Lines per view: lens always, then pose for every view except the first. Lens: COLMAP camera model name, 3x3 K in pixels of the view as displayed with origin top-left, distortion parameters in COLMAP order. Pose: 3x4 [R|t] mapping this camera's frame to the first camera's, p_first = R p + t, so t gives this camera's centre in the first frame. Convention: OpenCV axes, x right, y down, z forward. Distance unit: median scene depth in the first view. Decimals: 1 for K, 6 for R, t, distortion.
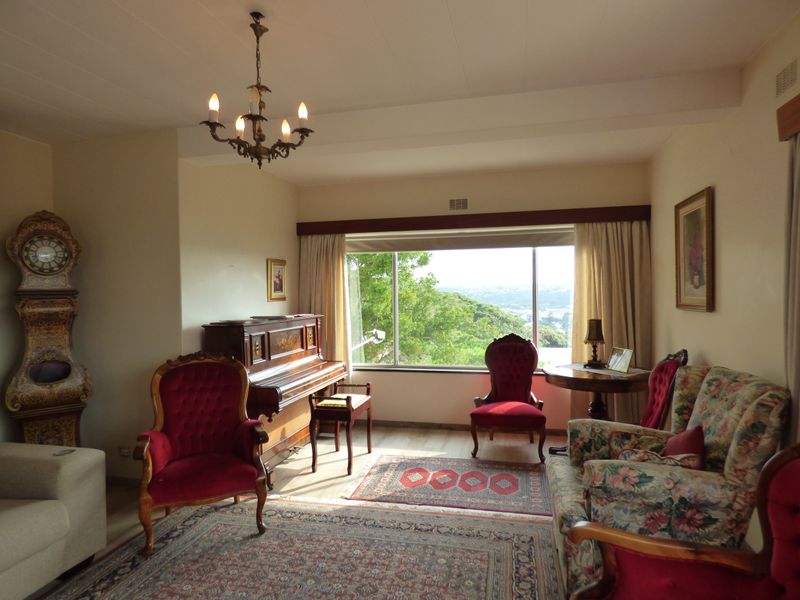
lens RADIAL K [[494.2, 0, 399.3], [0, 494.2, 296.7], [0, 0, 1]] dist [-0.003533, -0.003482]
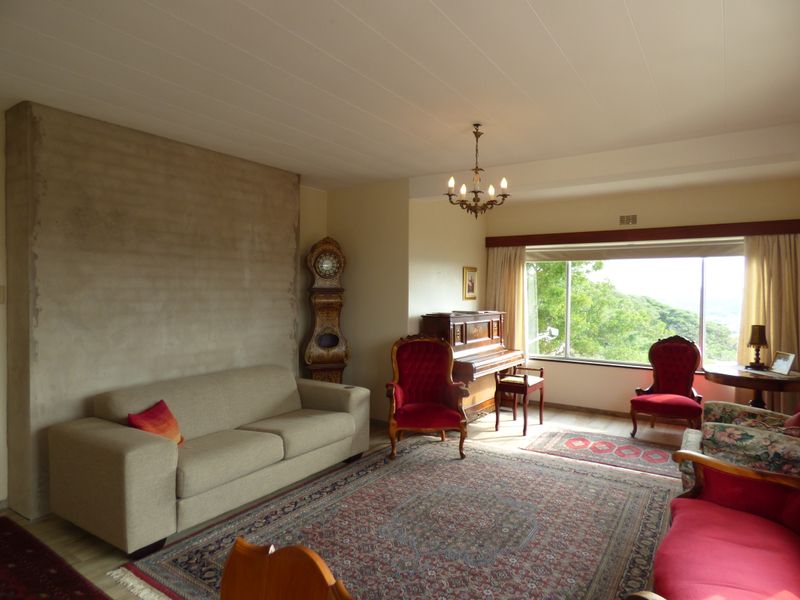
lens RADIAL K [[494.2, 0, 399.3], [0, 494.2, 296.7], [0, 0, 1]] dist [-0.003533, -0.003482]
pose [[0.938765, 0.027782, -0.343436, 0.026580], [-0.027672, 0.999603, 0.005222, -0.001149], [0.343445, 0.004602, 0.939162, -0.342875]]
